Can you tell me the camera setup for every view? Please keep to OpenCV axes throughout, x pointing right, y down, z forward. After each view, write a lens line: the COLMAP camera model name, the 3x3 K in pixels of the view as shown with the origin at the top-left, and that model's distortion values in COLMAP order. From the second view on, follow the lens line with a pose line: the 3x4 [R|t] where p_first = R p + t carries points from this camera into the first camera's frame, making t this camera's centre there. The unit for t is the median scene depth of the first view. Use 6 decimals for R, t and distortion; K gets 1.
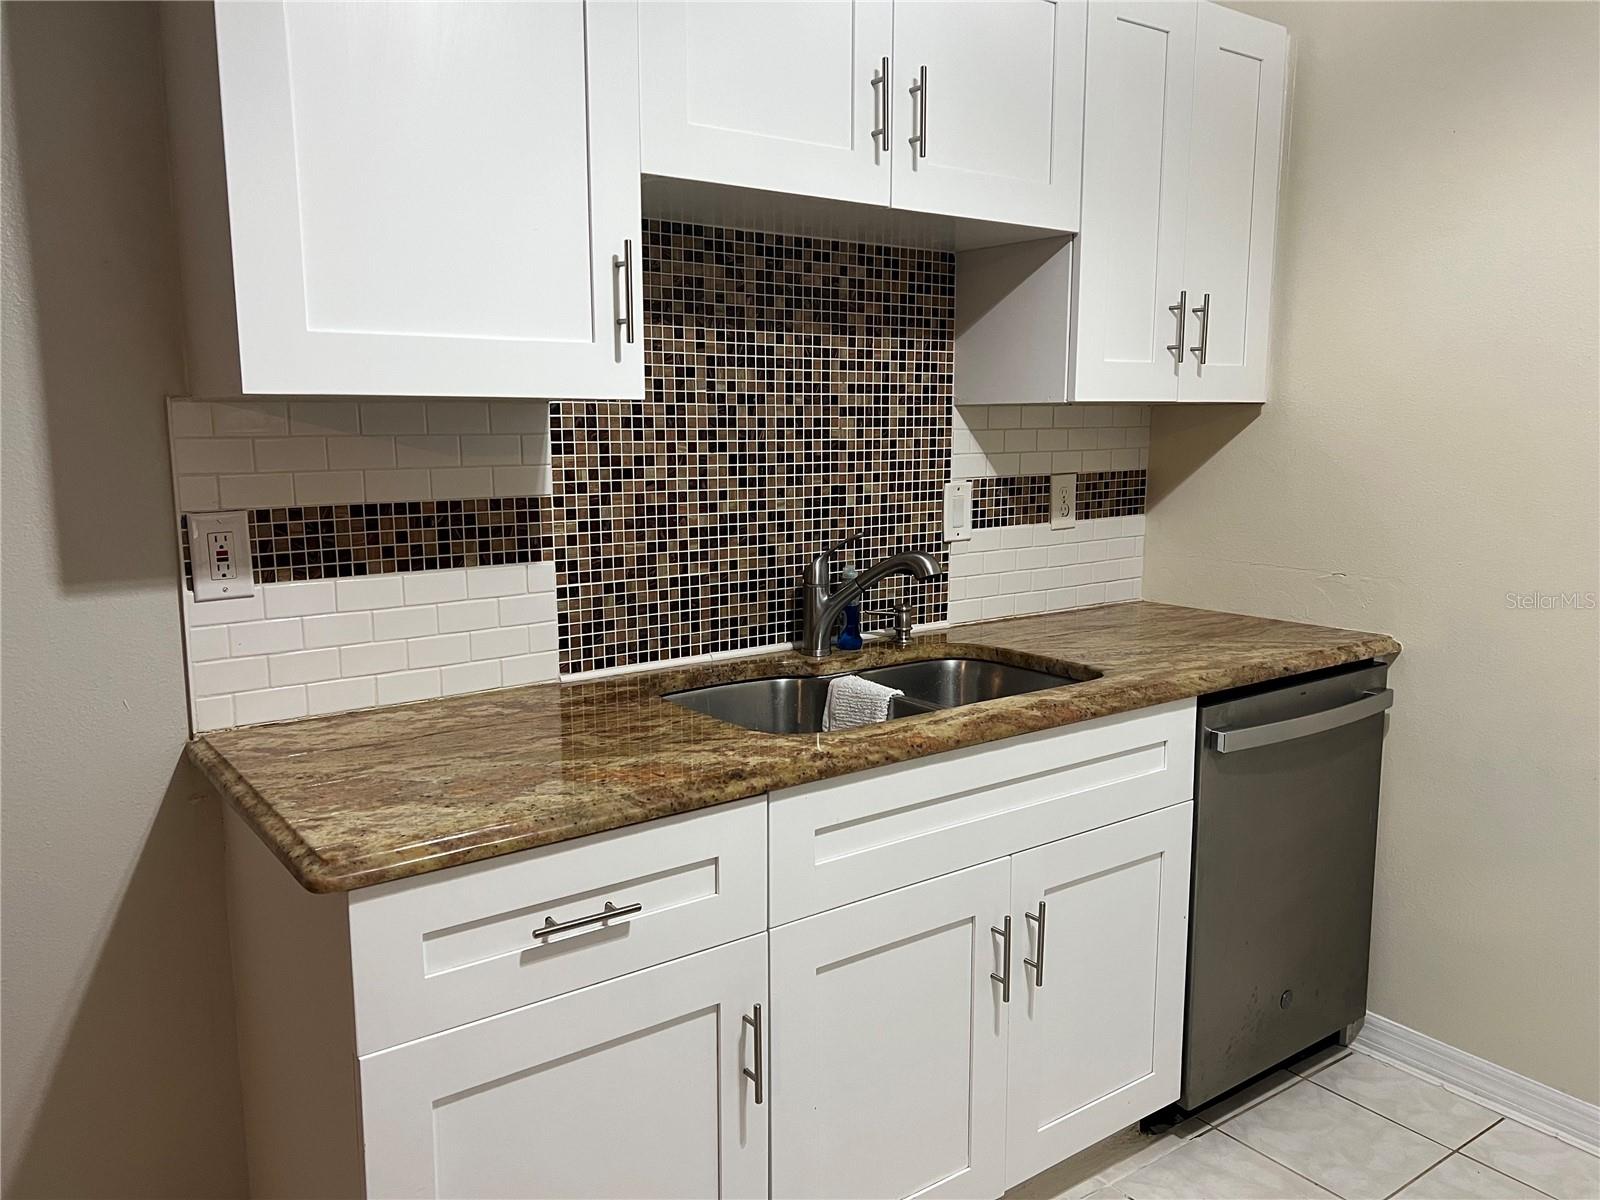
lens RADIAL K [[1175.5, 0, 800.0], [0, 1175.5, 600.0], [0, 0, 1]] dist [0.056618, -0.064266]
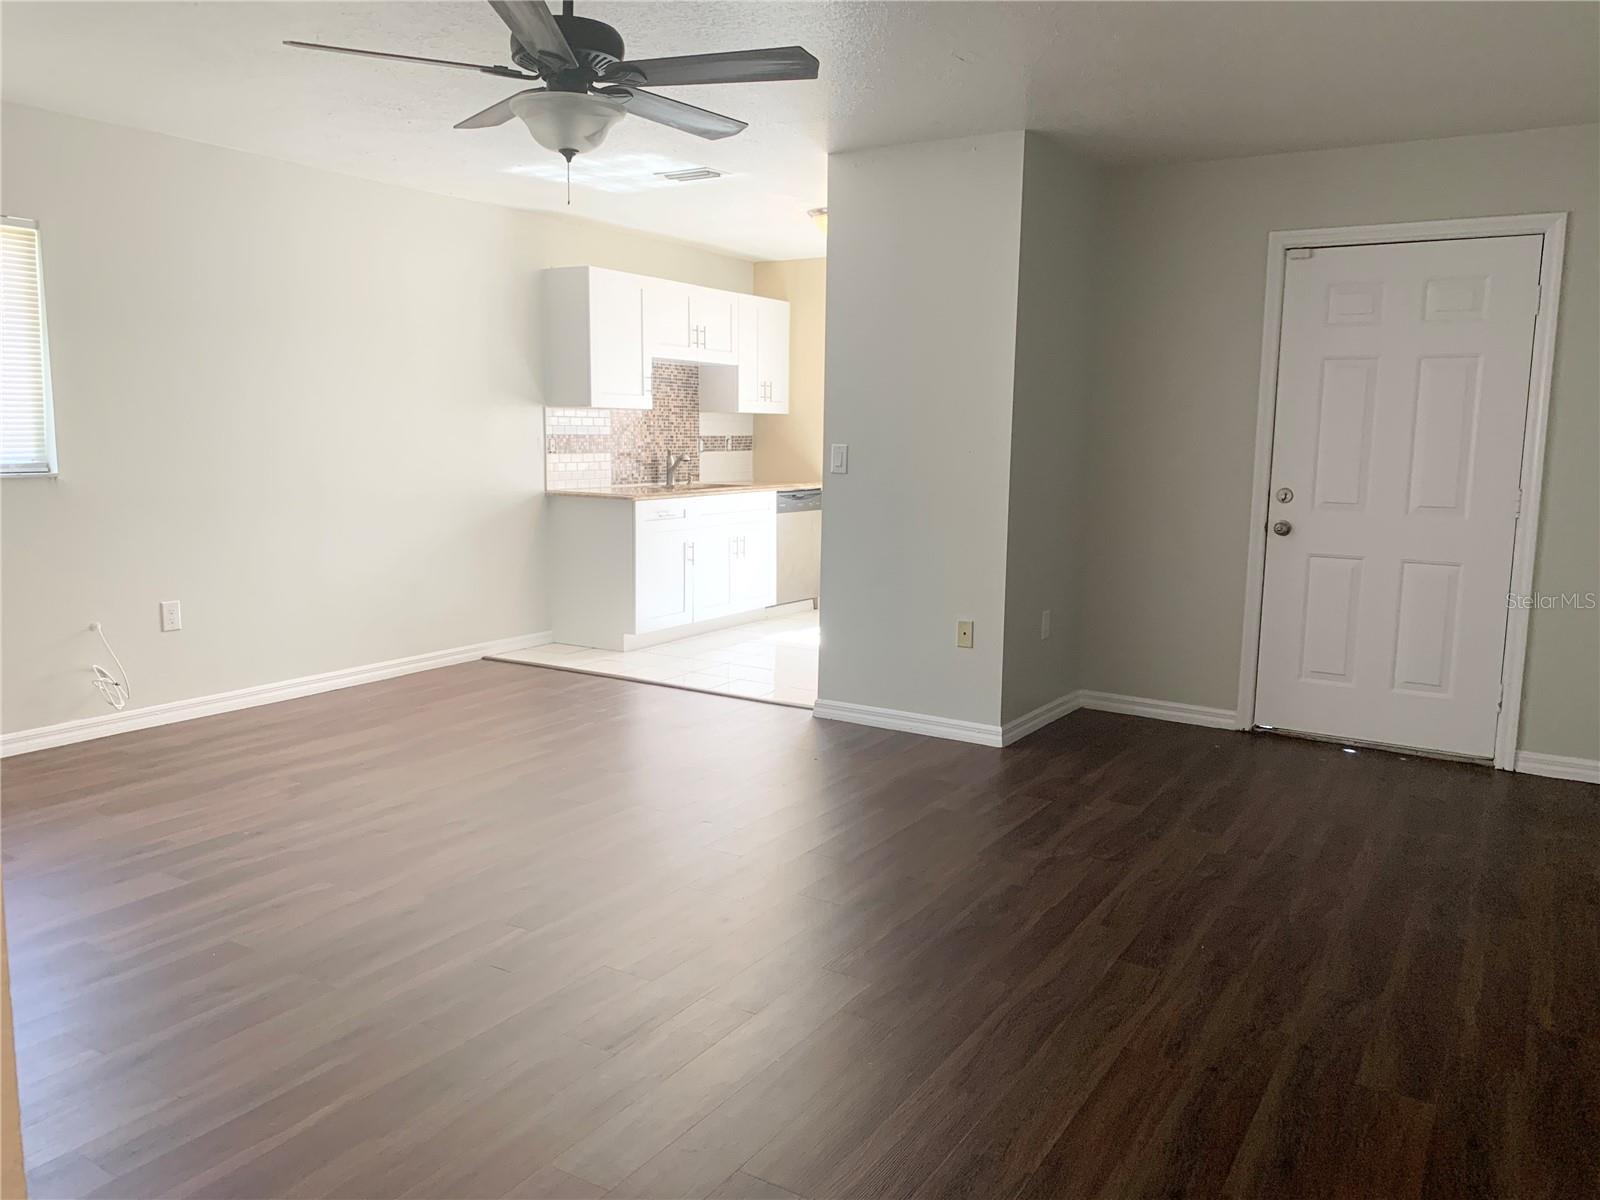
lens RADIAL K [[1219.3, 0, 800.0], [0, 1219.3, 600.0], [0, 0, 1]] dist [0.000233, 0.001116]
pose [[0.927803, -0.039183, 0.371008, -0.931607], [0.043896, 0.999027, -0.004266, 0.399680], [-0.370480, 0.020244, 0.928620, -2.336185]]
